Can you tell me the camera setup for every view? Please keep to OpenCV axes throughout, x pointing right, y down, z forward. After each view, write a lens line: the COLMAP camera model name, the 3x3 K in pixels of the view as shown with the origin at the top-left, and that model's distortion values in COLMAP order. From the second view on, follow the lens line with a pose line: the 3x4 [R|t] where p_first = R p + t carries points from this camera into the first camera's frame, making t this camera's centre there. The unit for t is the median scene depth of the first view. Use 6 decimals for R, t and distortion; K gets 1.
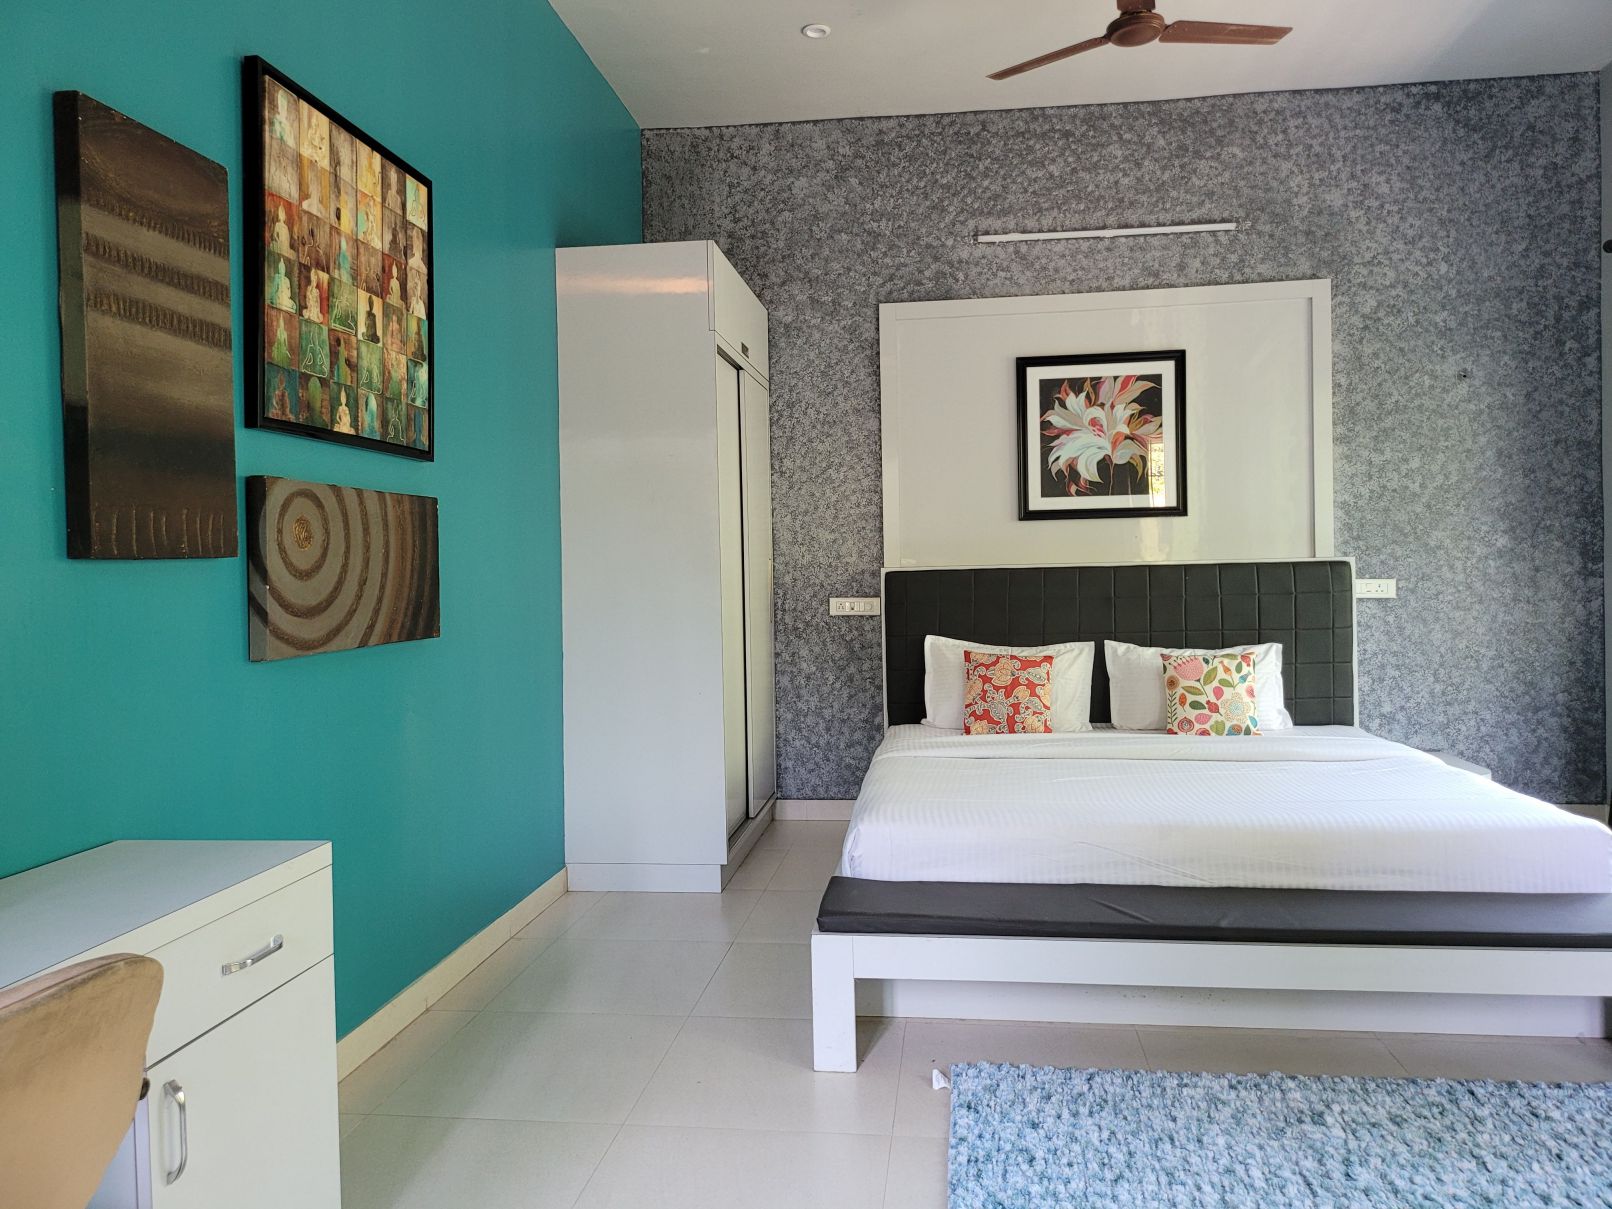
lens RADIAL K [[1120.1, 0, 817.5], [0, 1120.1, 584.5], [0, 0, 1]] dist [0.065669, -0.062666]
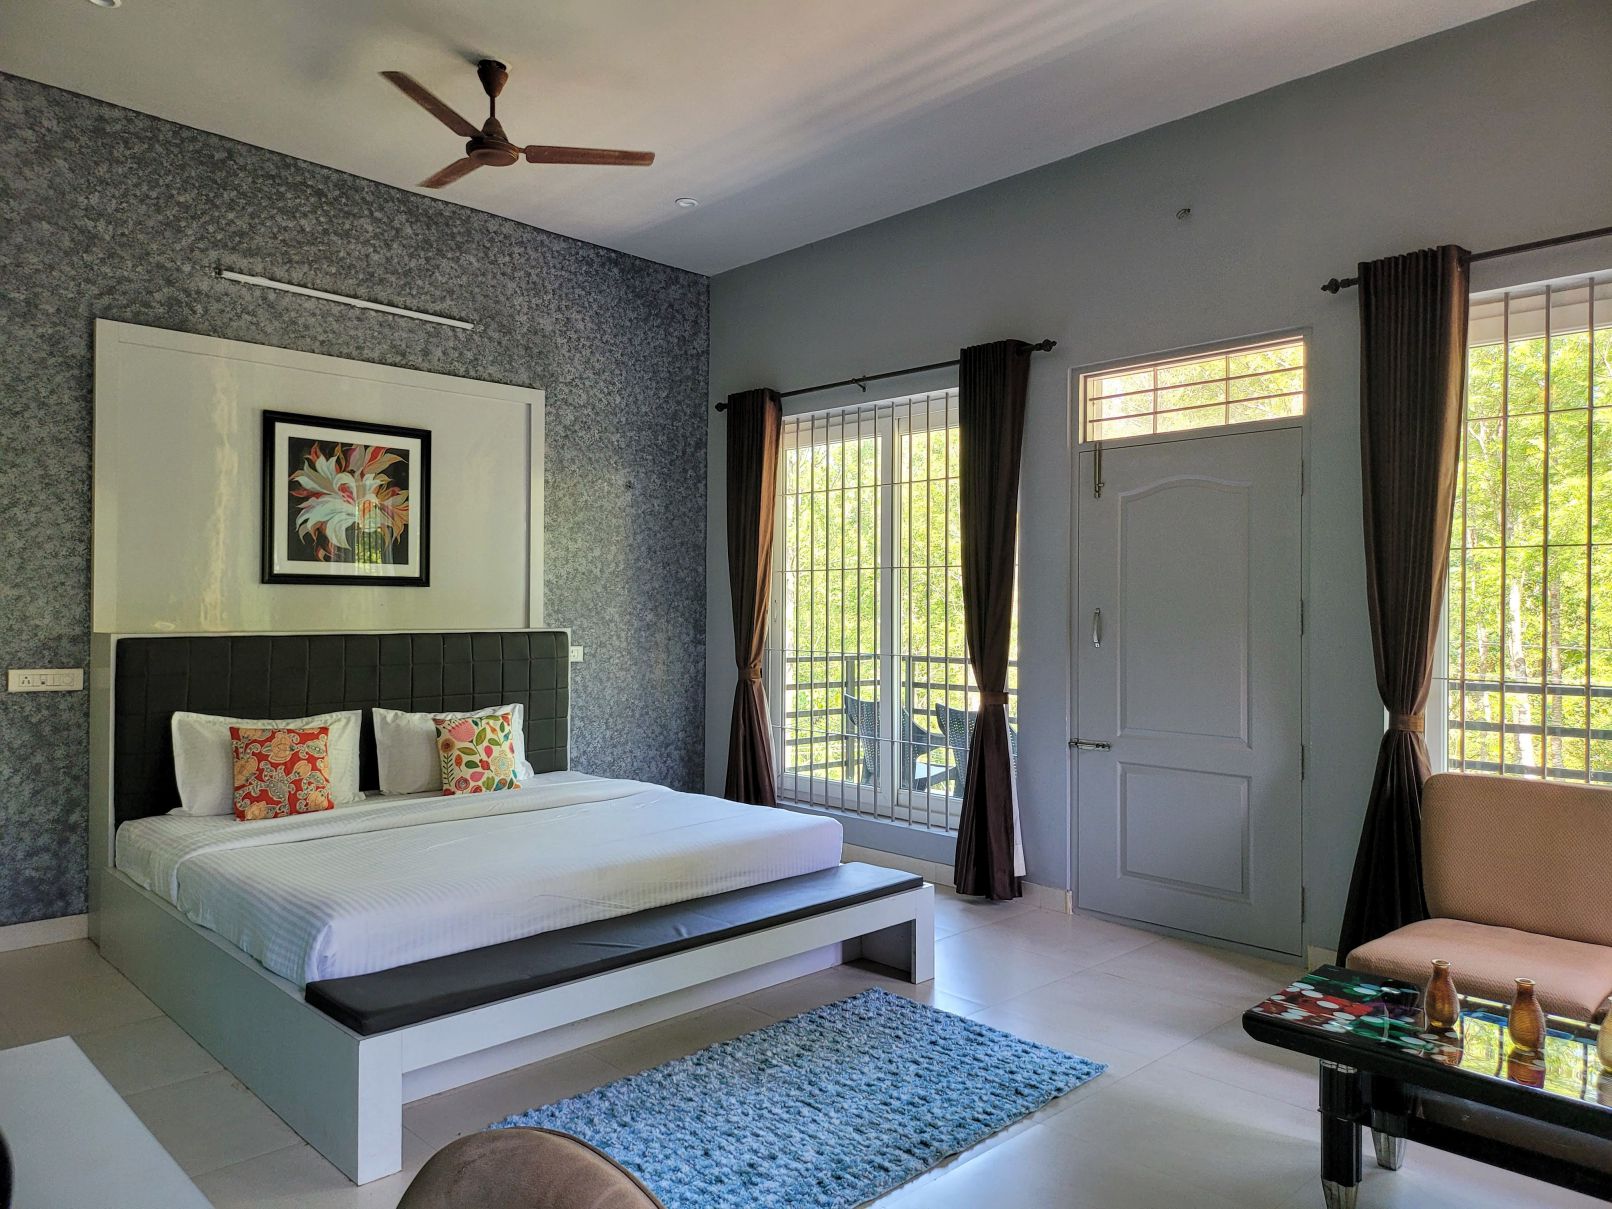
lens RADIAL K [[1118.6, 0, 806.0], [0, 1118.6, 604.5], [0, 0, 1]] dist [0.072178, -0.065406]
pose [[0.629219, 0.028422, 0.776708, -0.277960], [-0.007134, 0.999500, -0.030796, -0.014241], [-0.777195, 0.013836, 0.629107, 0.059005]]
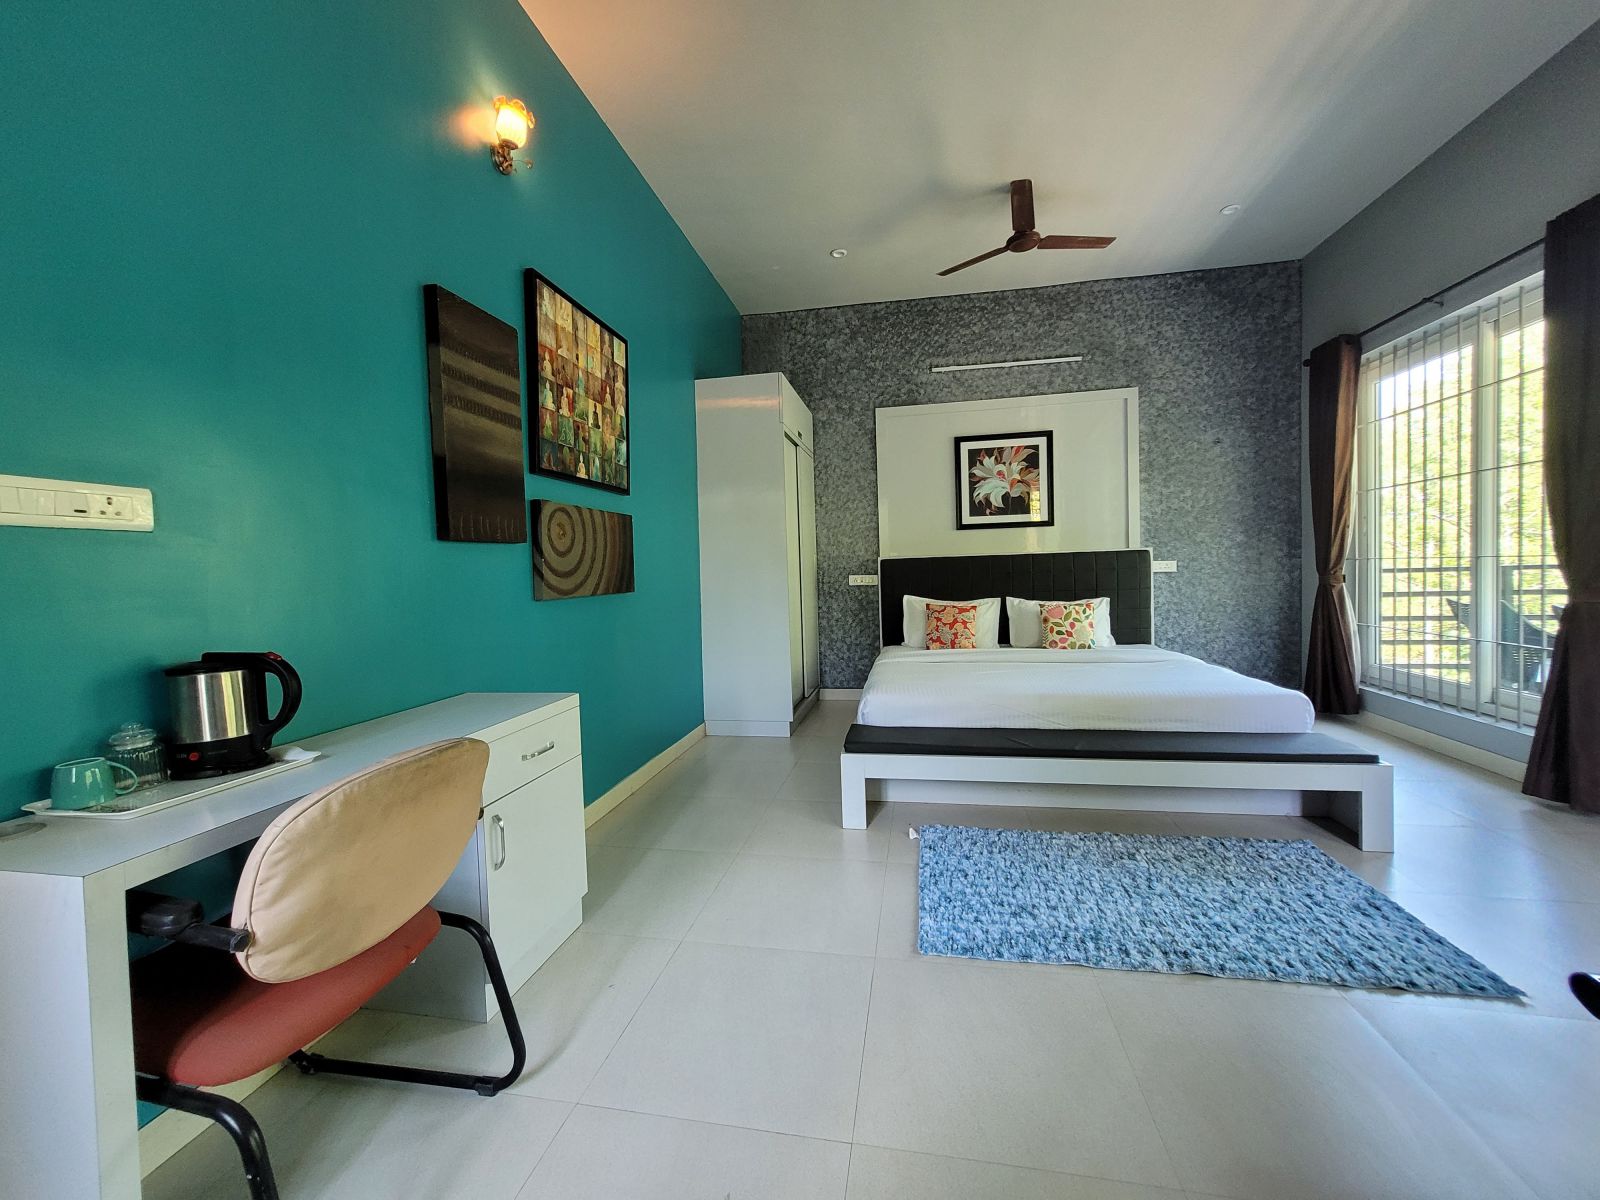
lens RADIAL K [[623.4, 0, 800.7], [0, 623.4, 593.2], [0, 0, 1]] dist [0.013040, -0.007299]
pose [[0.997817, -0.008019, -0.065546, -0.000982], [0.009512, 0.999702, 0.022495, 0.018206], [0.065346, -0.023070, 0.997596, 0.007520]]
